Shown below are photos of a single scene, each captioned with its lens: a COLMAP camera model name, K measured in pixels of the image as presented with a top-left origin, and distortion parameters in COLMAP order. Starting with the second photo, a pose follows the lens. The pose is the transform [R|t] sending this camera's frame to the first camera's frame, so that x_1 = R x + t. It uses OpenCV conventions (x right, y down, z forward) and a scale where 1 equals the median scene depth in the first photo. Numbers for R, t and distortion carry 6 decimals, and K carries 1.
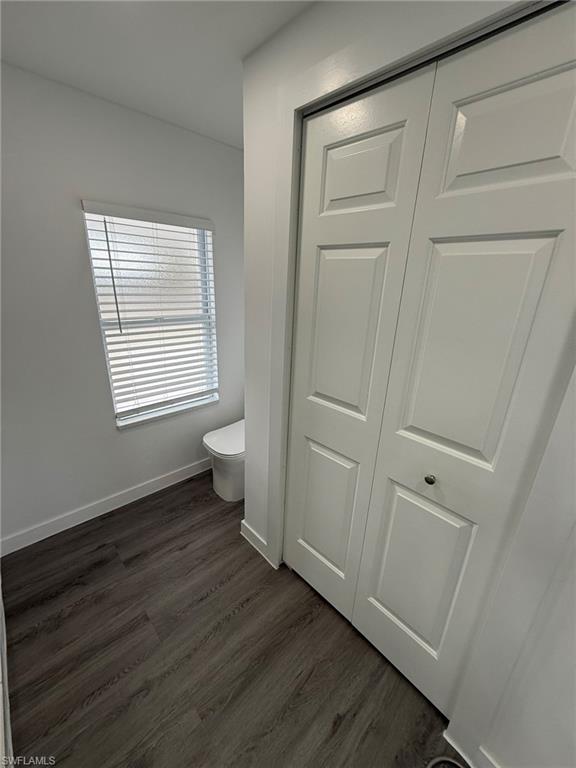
lens RADIAL K [[304.9, 0, 288.7], [0, 304.9, 381.3], [0, 0, 1]] dist [0.000334, -0.000239]
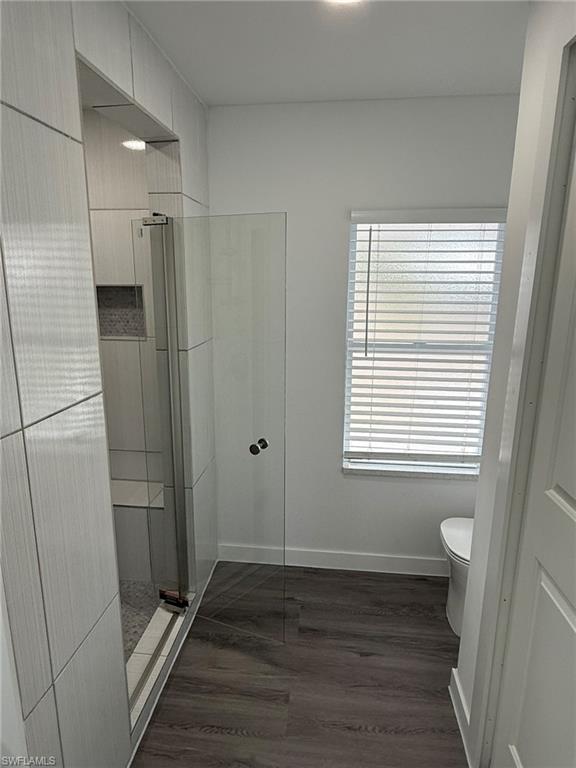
lens RADIAL K [[477.0, 0, 288.9], [0, 477.0, 381.9], [0, 0, 1]] dist [-0.001255, 0.001942]
pose [[0.648696, 0.127959, -0.750214, 0.293950], [-0.223831, 0.974243, -0.027373, -0.009687], [0.727388, 0.185678, 0.660629, 0.006895]]
